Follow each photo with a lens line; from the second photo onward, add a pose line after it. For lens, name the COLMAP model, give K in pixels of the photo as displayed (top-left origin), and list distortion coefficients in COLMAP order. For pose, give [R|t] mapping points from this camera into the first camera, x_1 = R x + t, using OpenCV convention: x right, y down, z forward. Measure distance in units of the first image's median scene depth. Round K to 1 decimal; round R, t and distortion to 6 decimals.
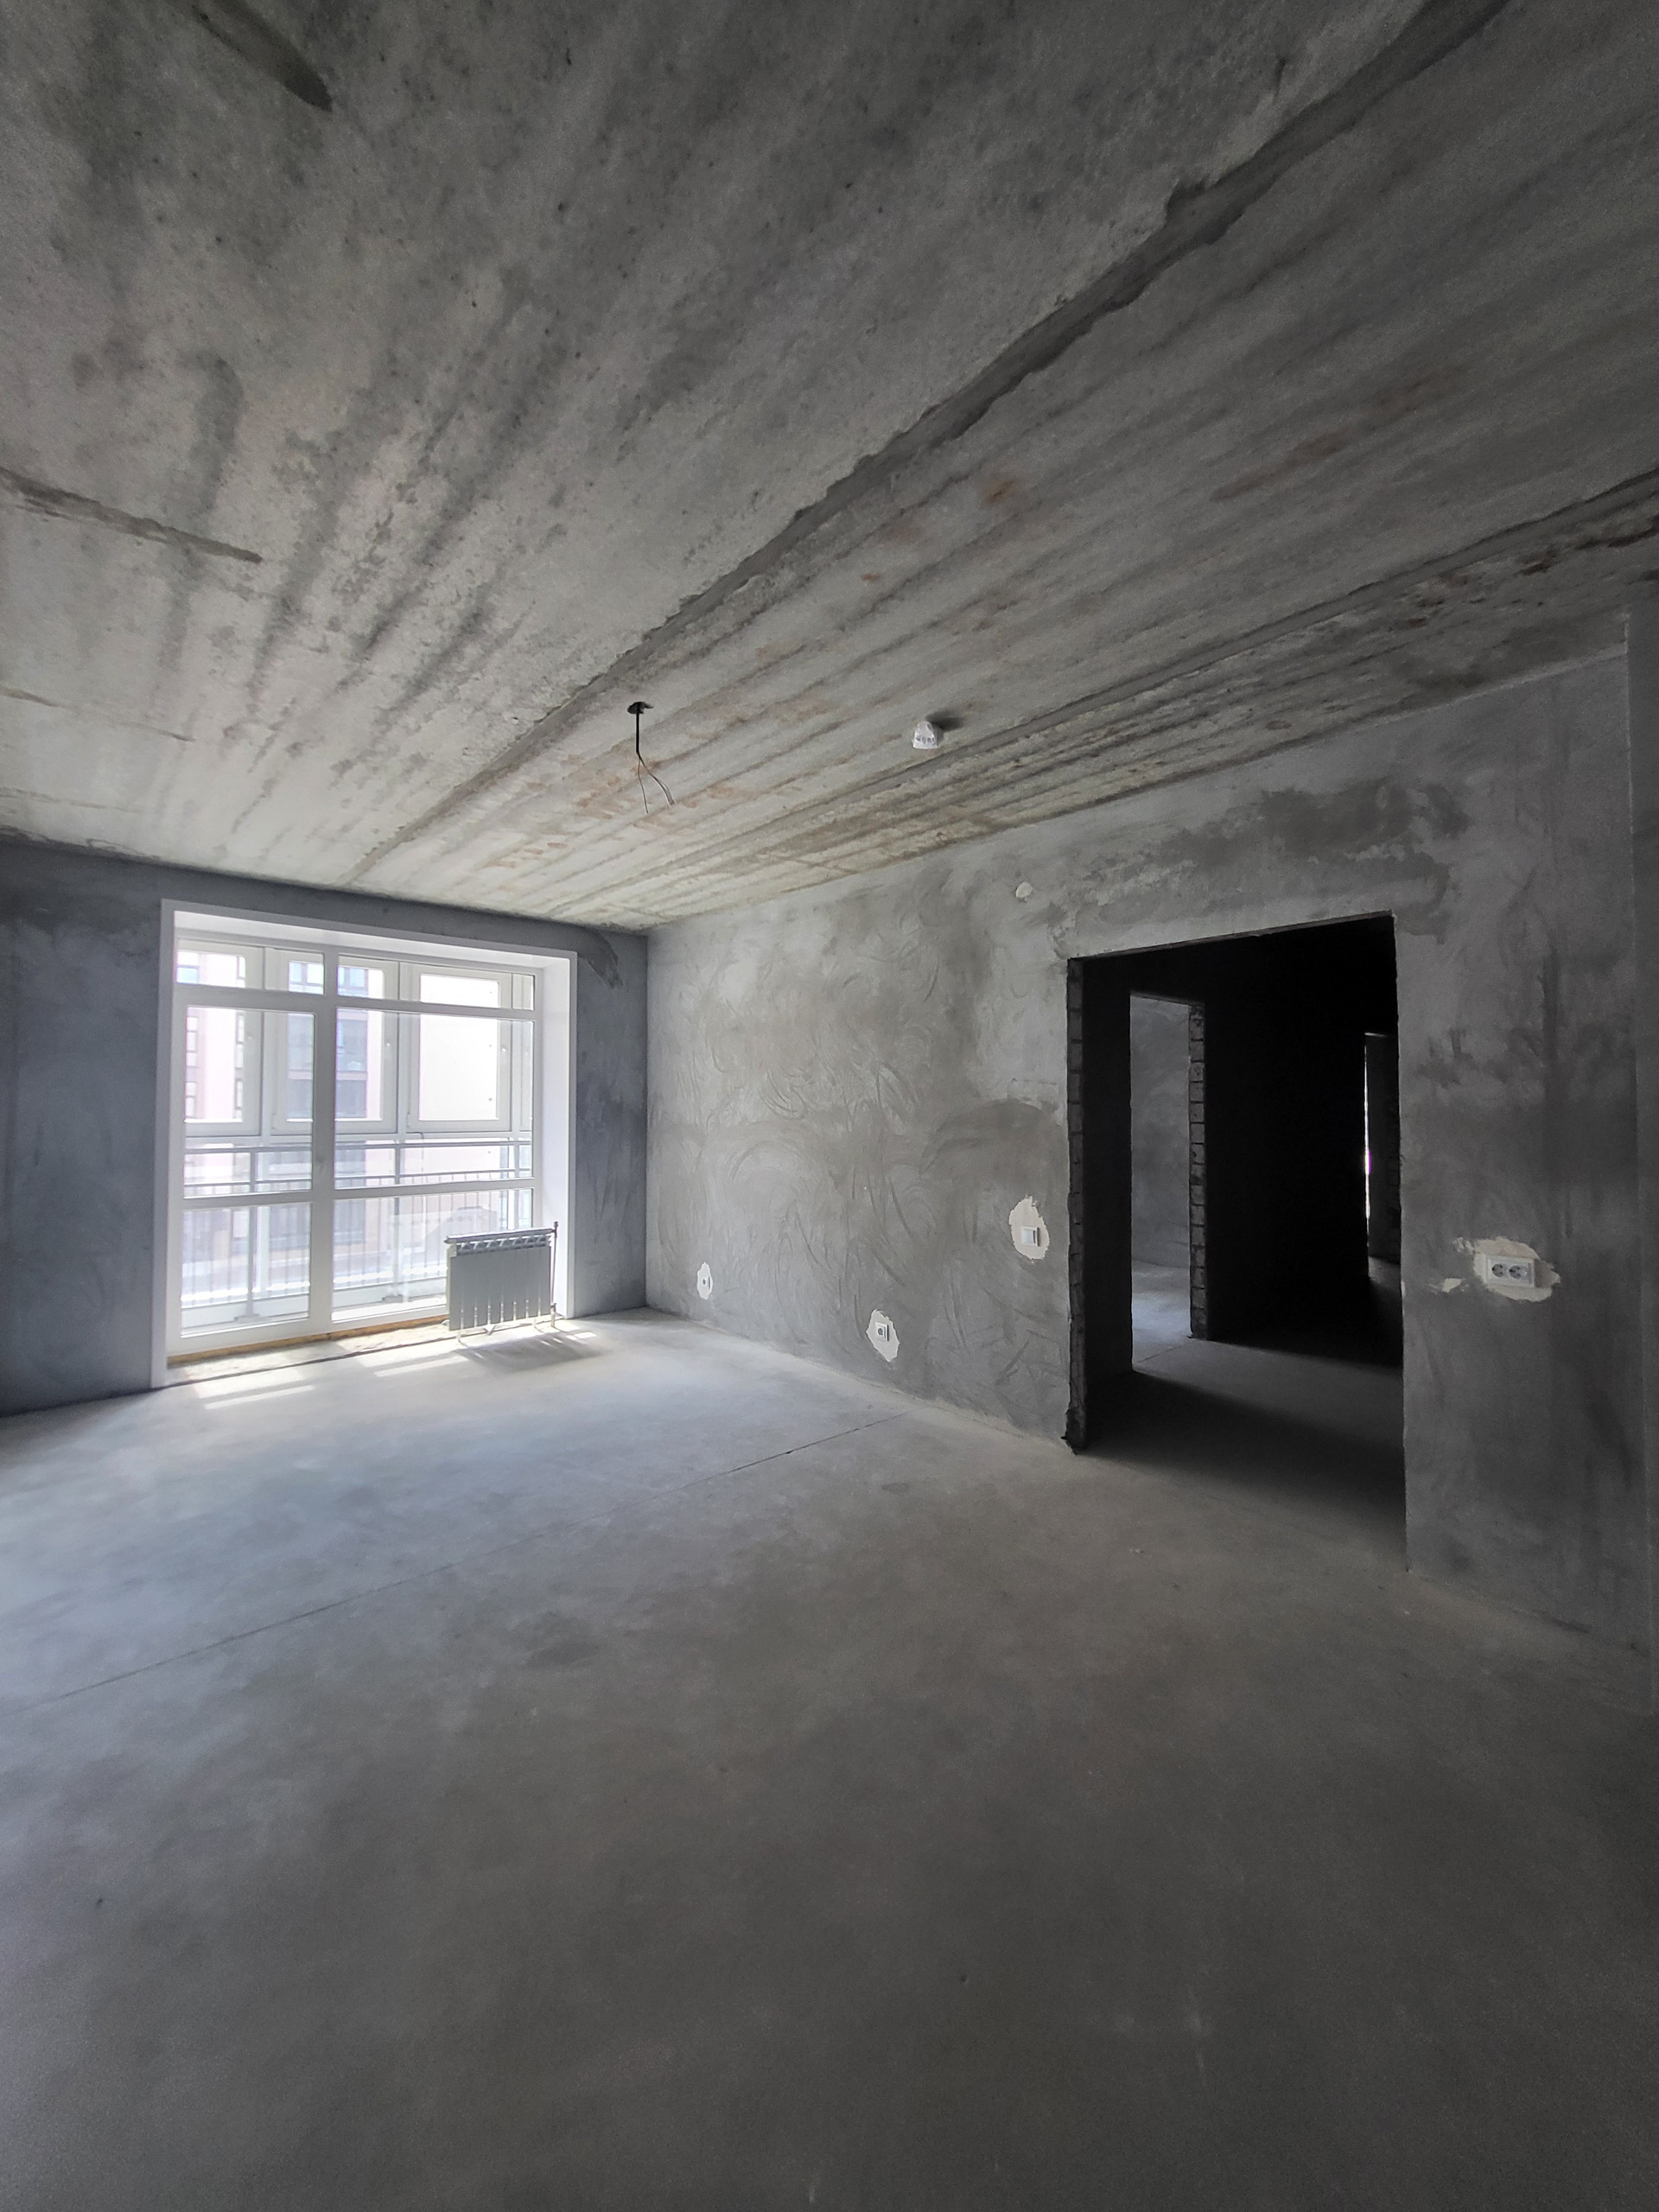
lens RADIAL K [[866.7, 0, 829.7], [0, 866.7, 1081.4], [0, 0, 1]] dist [0.000779, 0.000649]
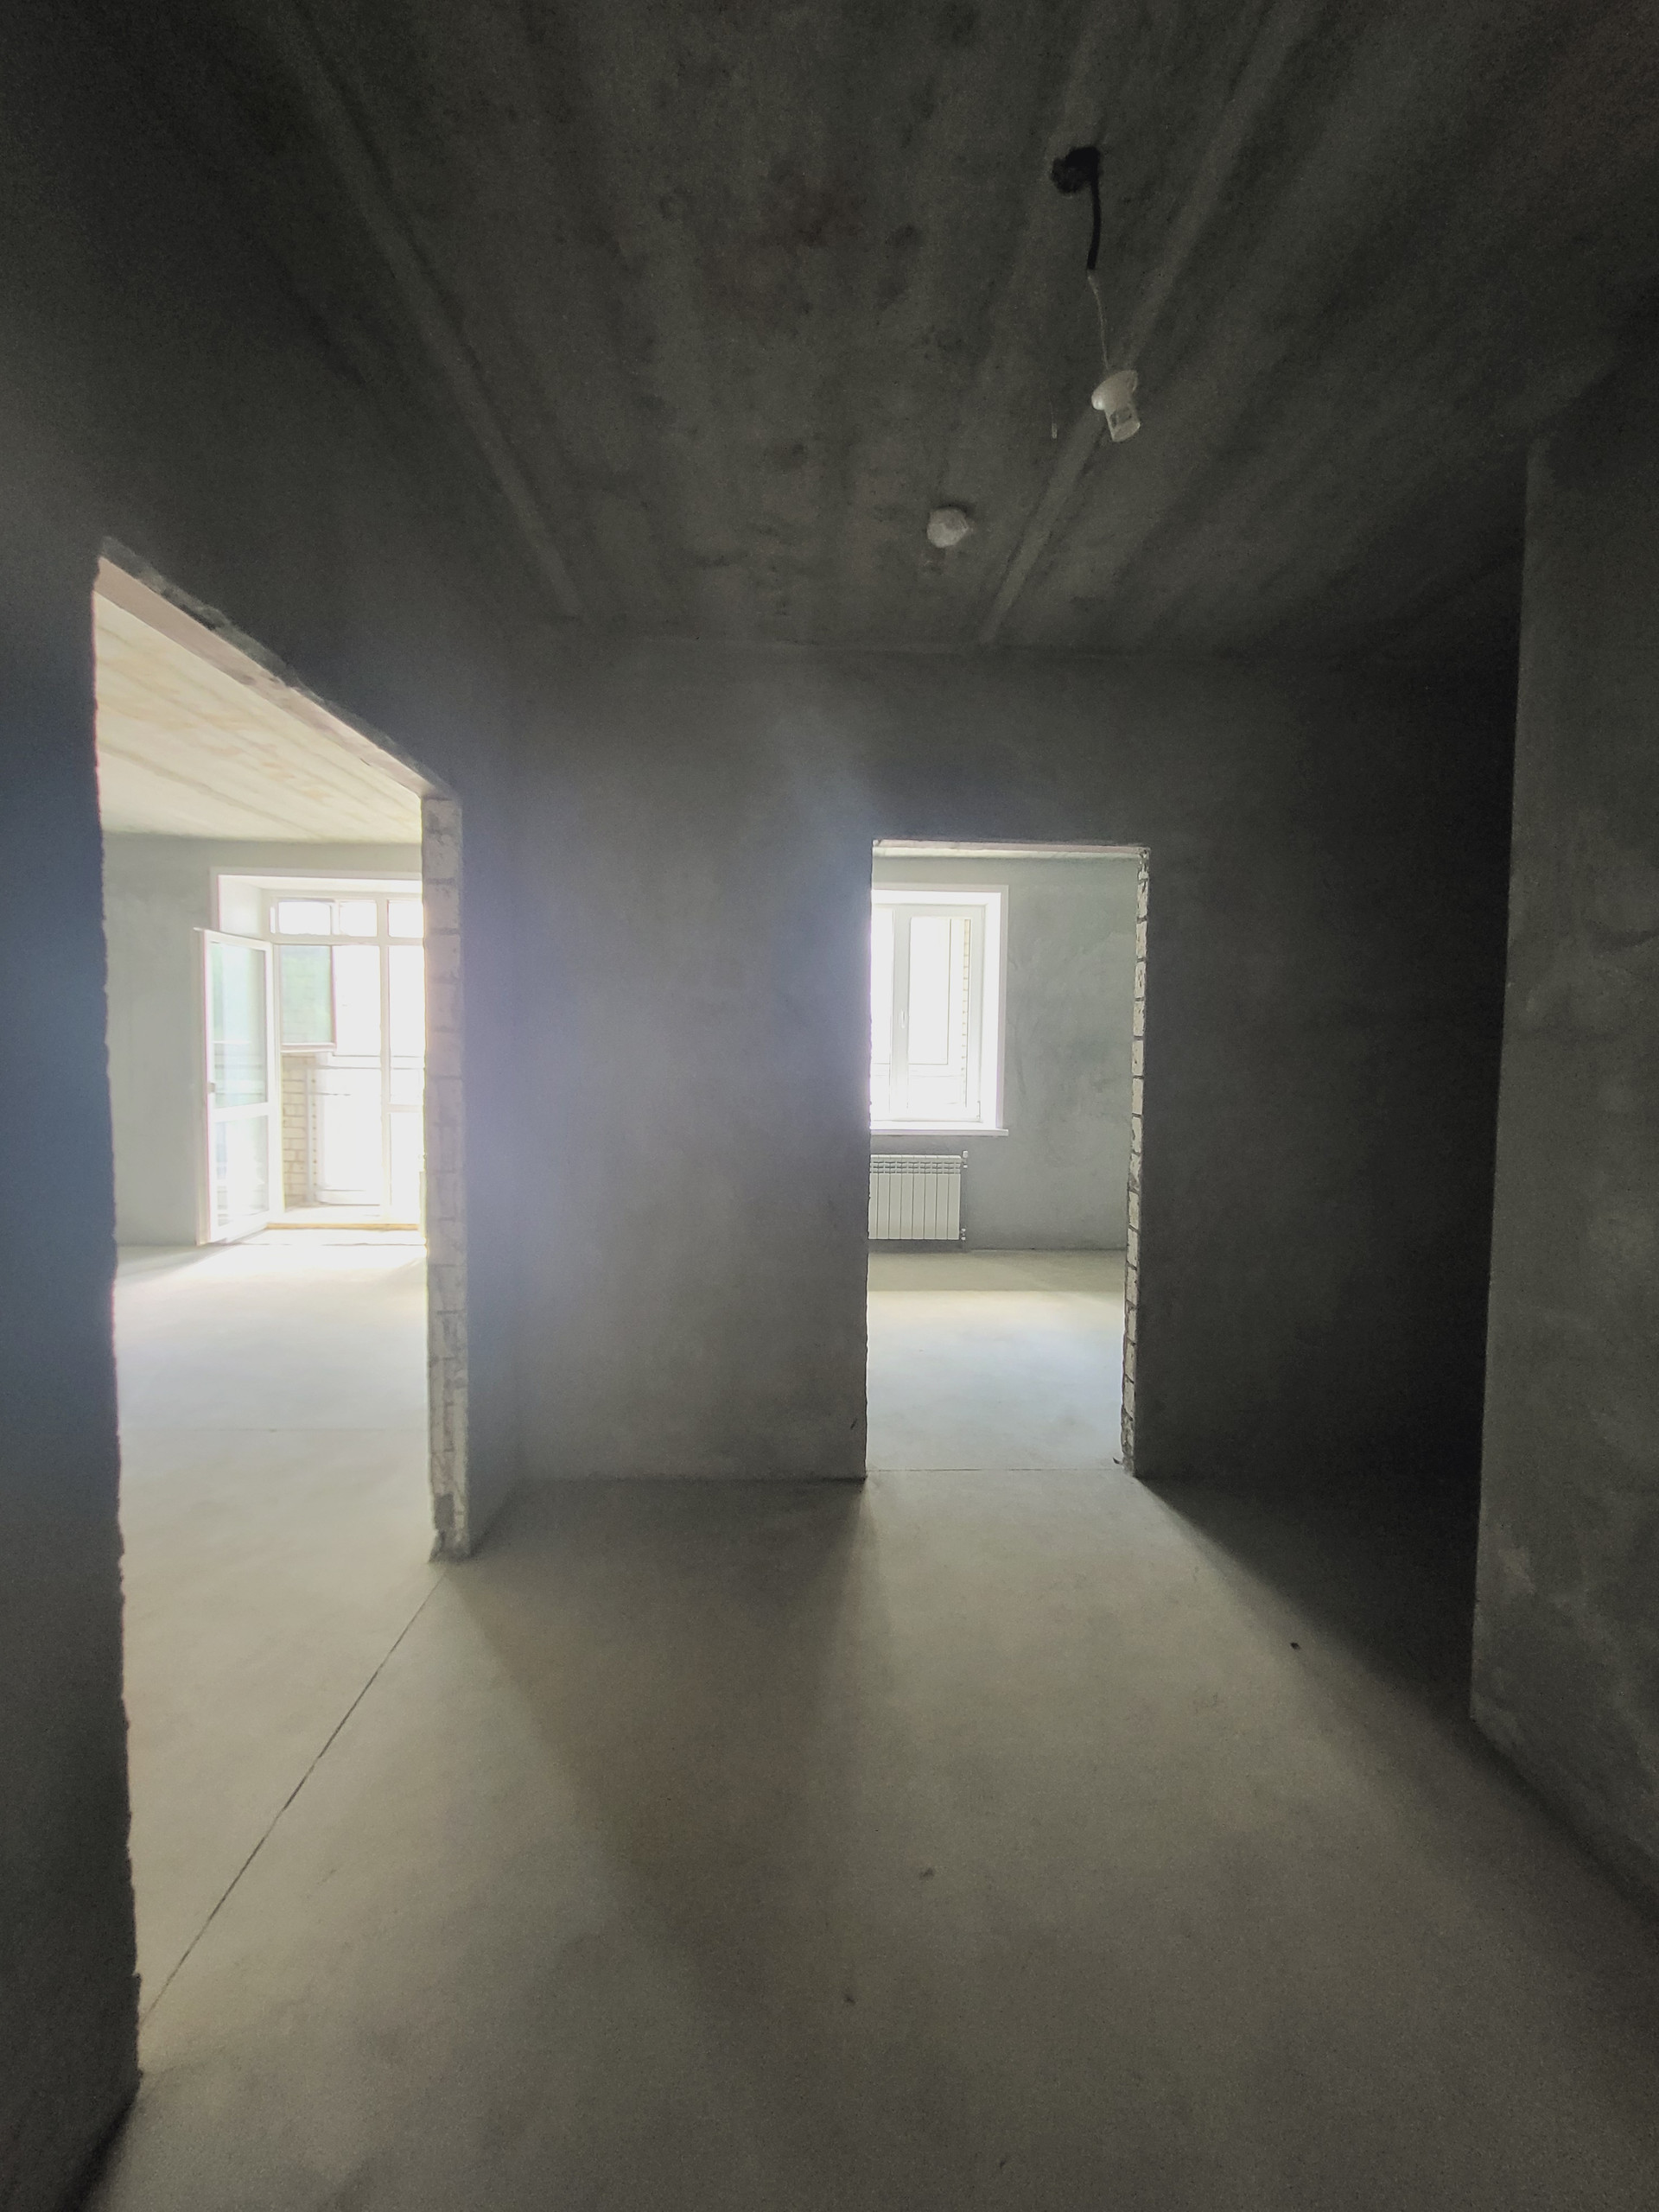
lens RADIAL K [[866.7, 0, 829.7], [0, 866.7, 1081.4], [0, 0, 1]] dist [0.000779, 0.000649]
pose [[0.772540, 0.043824, -0.633452, 0.860636], [0.002845, 0.997366, 0.072471, 0.016545], [0.634960, -0.057789, 0.770380, 0.658483]]
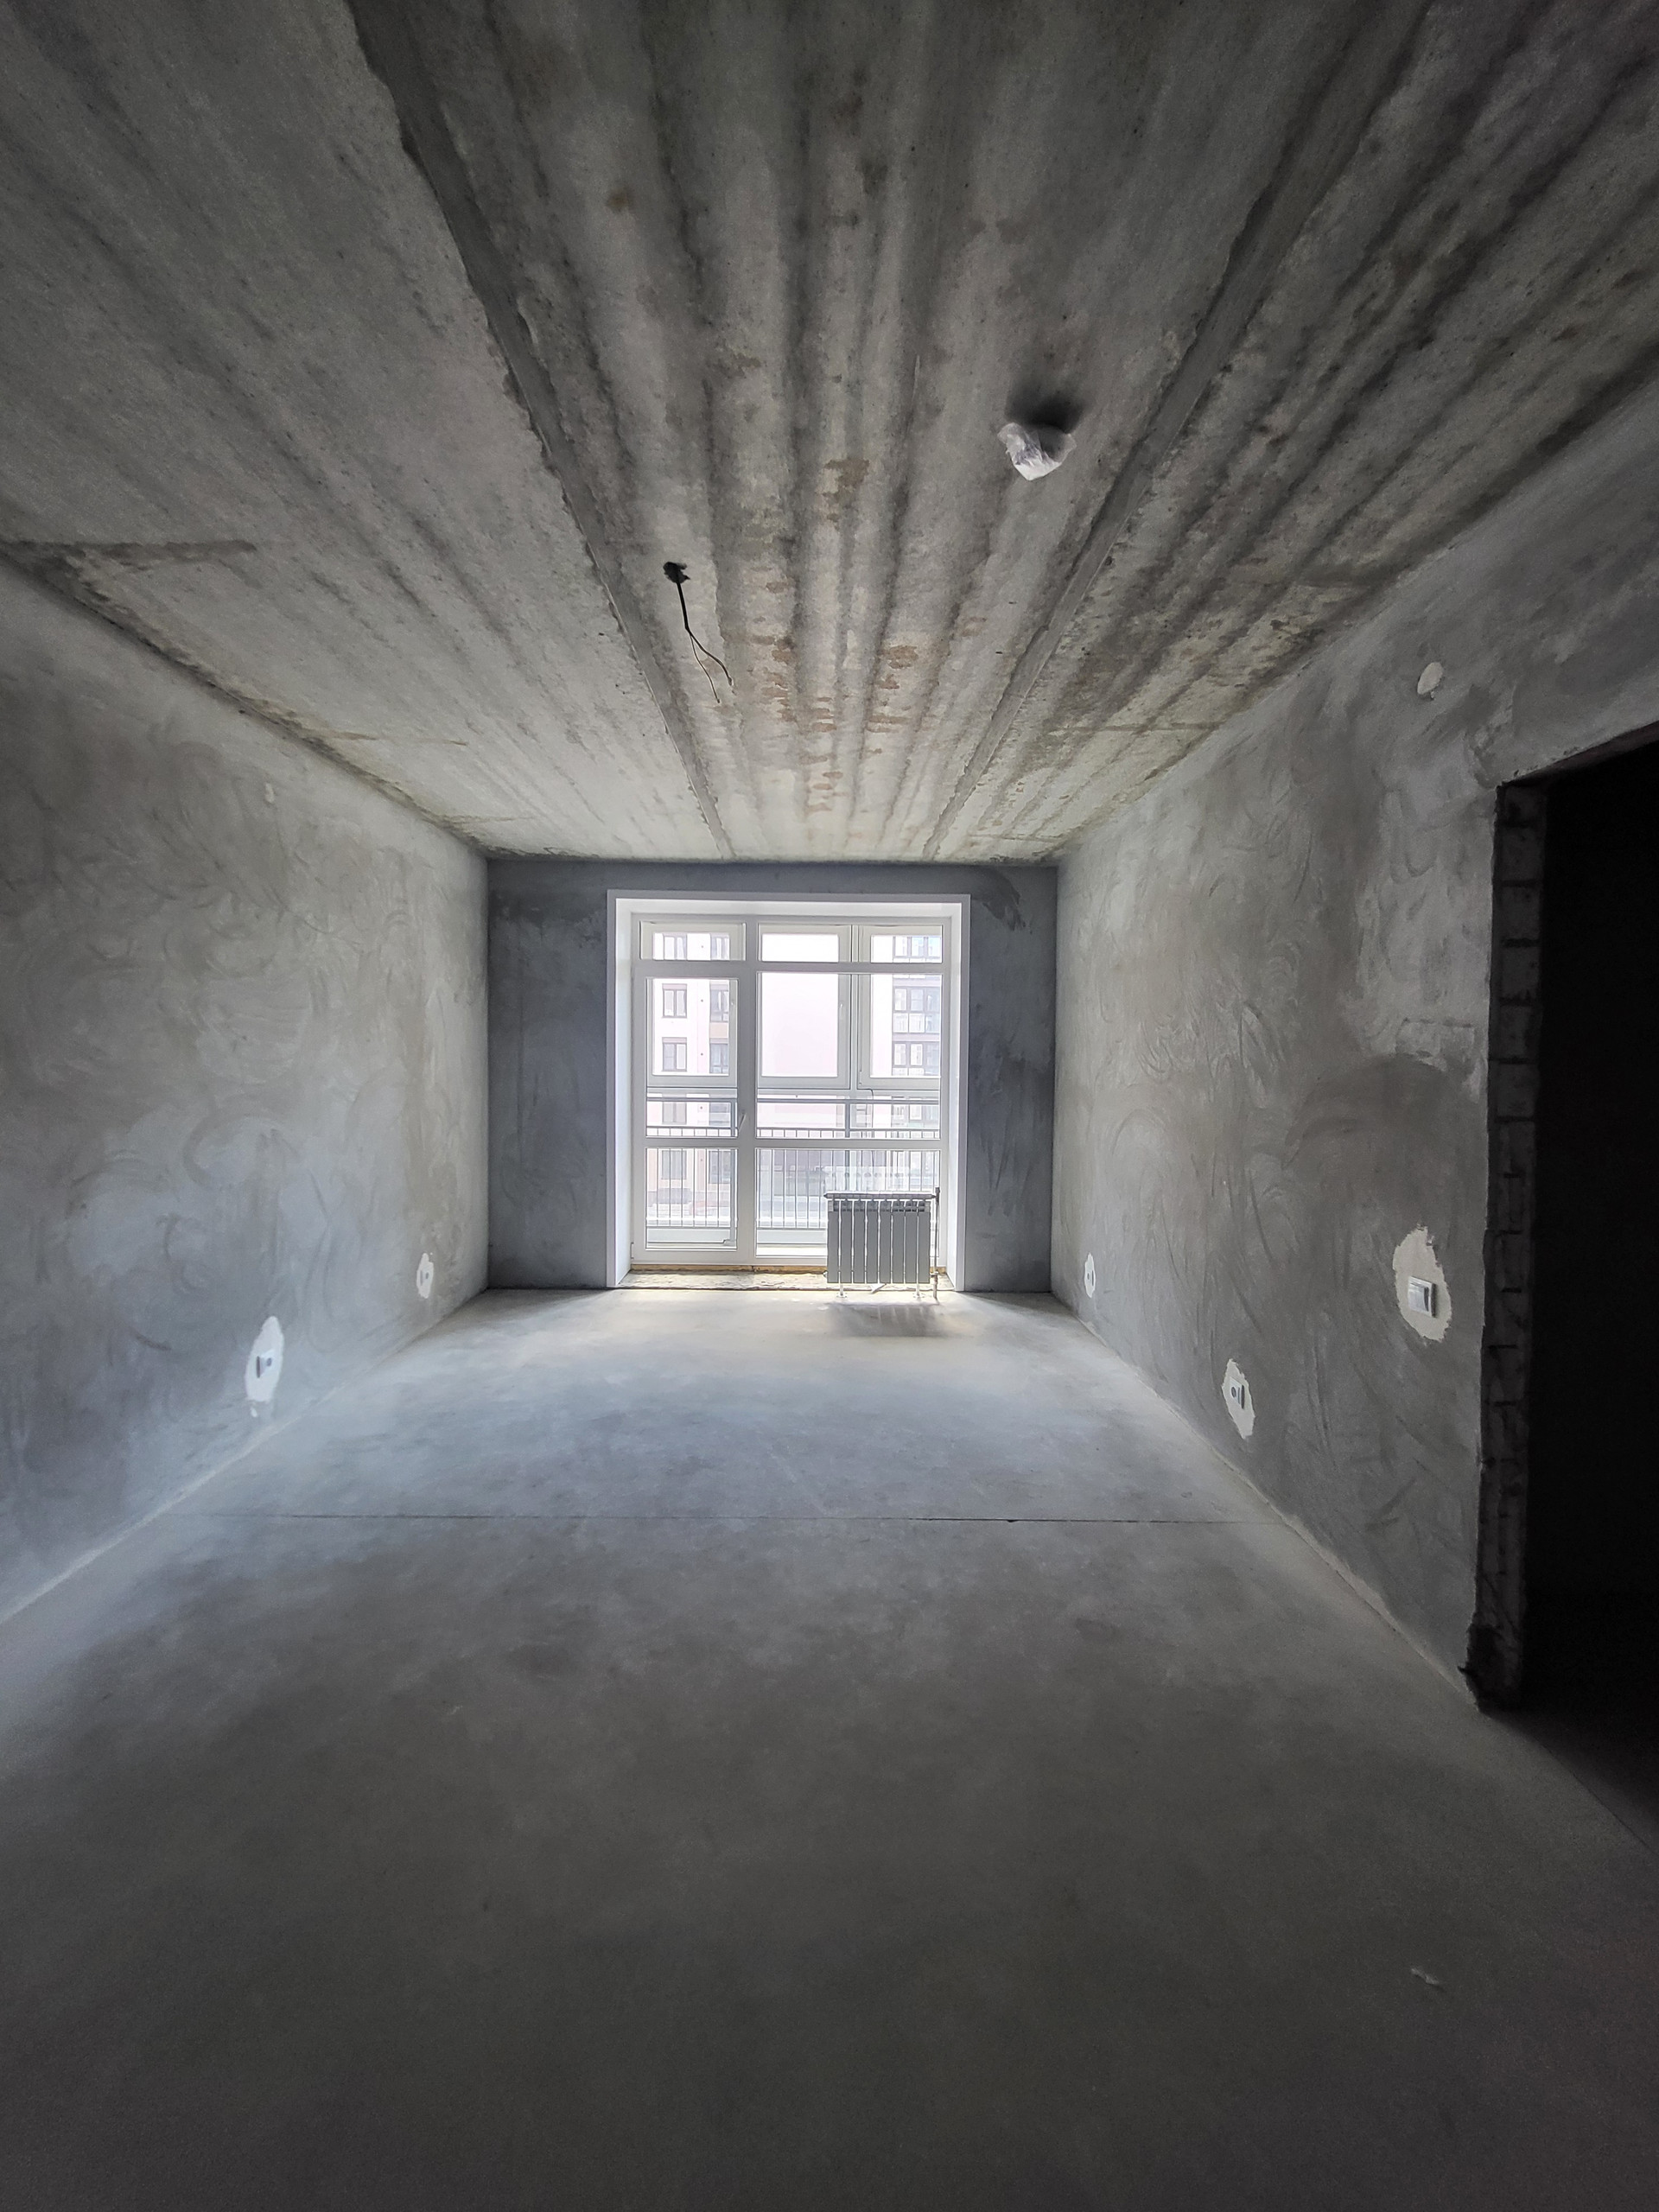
lens RADIAL K [[866.7, 0, 829.7], [0, 866.7, 1081.4], [0, 0, 1]] dist [0.000779, 0.000649]
pose [[0.756351, 0.020837, -0.653834, 0.299835], [0.009212, 0.999054, 0.042495, 0.010304], [0.654101, -0.038165, 0.755443, 0.316902]]
